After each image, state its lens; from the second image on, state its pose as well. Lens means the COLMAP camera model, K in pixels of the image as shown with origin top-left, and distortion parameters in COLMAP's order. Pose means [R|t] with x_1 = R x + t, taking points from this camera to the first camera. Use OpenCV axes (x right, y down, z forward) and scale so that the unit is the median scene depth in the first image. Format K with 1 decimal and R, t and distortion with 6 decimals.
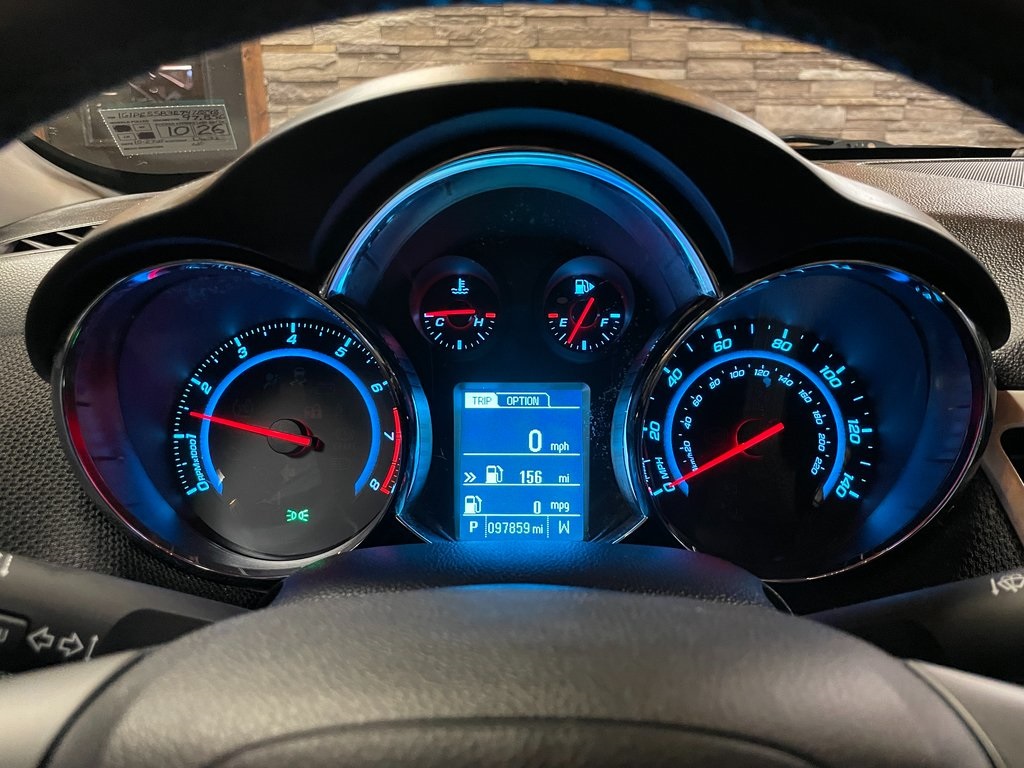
lens RADIAL K [[781.8, 0, 515.0], [0, 781.8, 390.3], [0, 0, 1]] dist [0.087536, -0.125468]
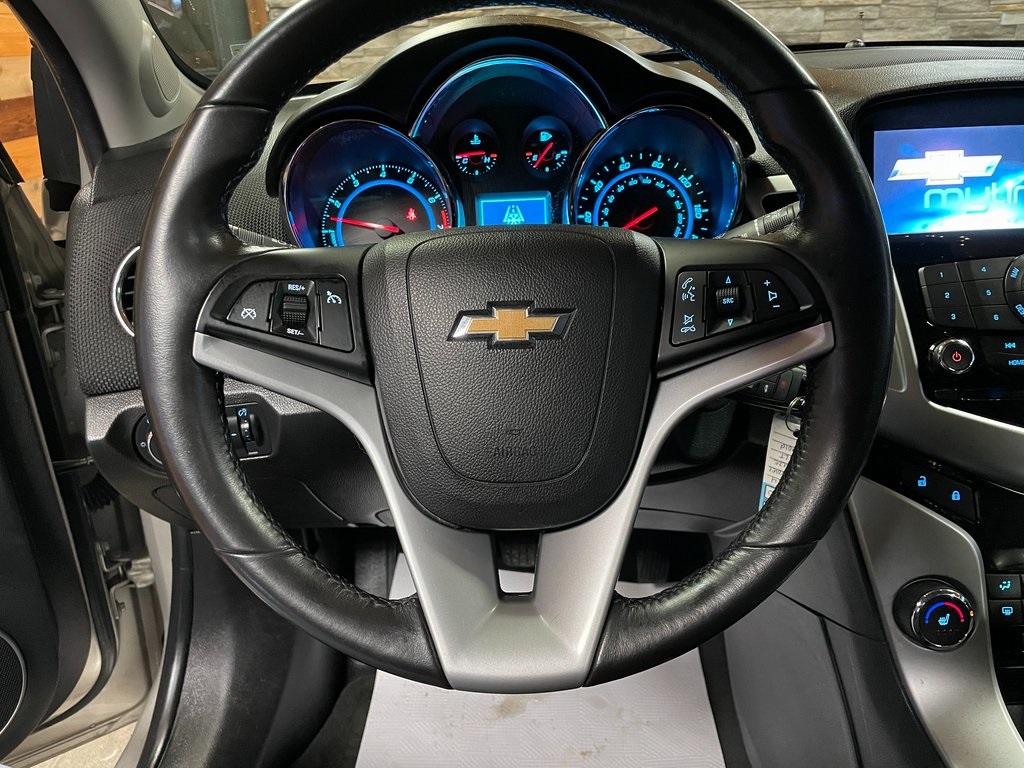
lens RADIAL K [[781.8, 0, 515.0], [0, 781.8, 390.3], [0, 0, 1]] dist [0.087536, -0.125468]
pose [[0.999016, -0.042517, -0.012592, 0.017016], [0.043497, 0.994813, 0.091949, 0.271732], [0.008617, -0.092406, 0.995684, -0.823126]]
